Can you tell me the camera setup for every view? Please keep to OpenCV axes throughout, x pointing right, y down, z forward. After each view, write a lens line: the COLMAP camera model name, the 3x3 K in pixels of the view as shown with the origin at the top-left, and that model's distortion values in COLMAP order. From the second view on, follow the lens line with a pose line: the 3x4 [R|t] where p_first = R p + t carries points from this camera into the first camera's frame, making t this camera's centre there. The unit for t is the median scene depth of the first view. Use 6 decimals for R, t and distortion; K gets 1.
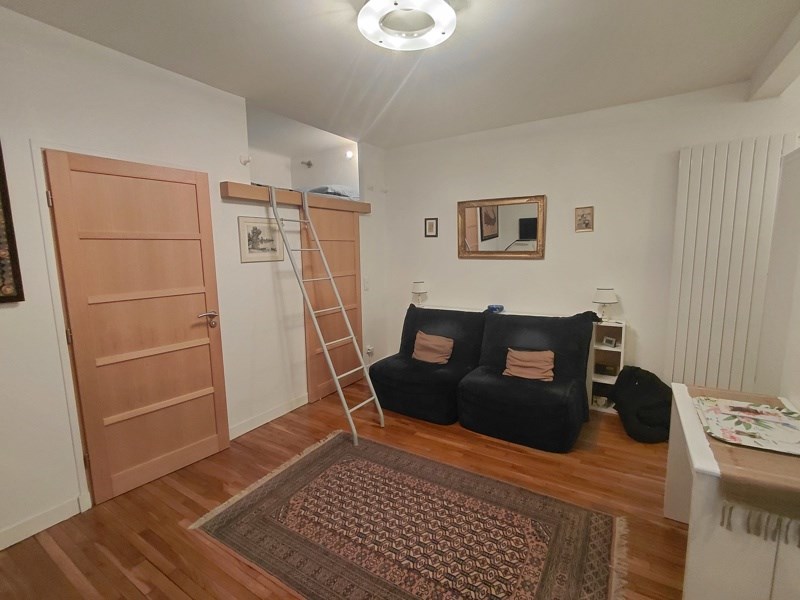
lens RADIAL K [[370.0, 0, 400.0], [0, 370.0, 300.0], [0, 0, 1]] dist [-0.002755, -0.000342]
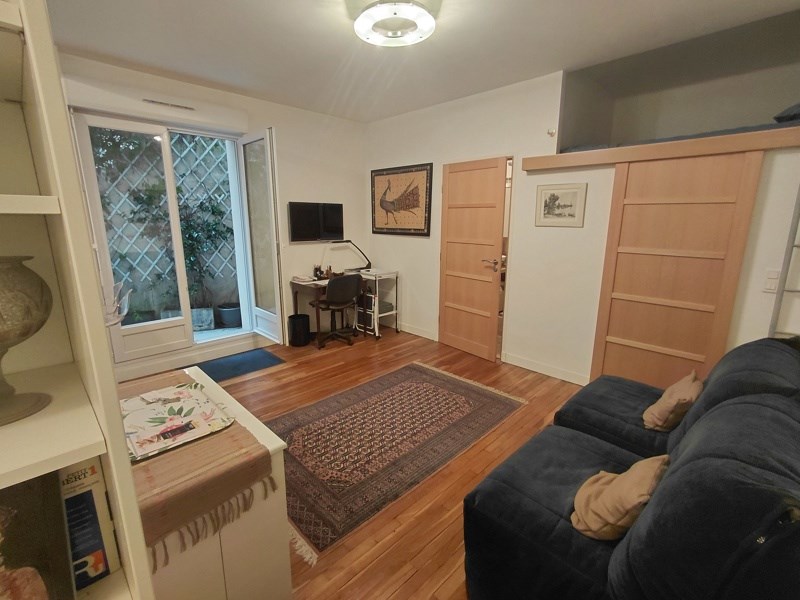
lens RADIAL K [[370.0, 0, 400.0], [0, 370.0, 300.0], [0, 0, 1]] dist [-0.002755, -0.000342]
pose [[-0.230164, 0.226229, -0.946491, 1.052580], [-0.136185, 0.955545, 0.261510, -0.159510], [0.963576, 0.189088, -0.189123, 1.085487]]
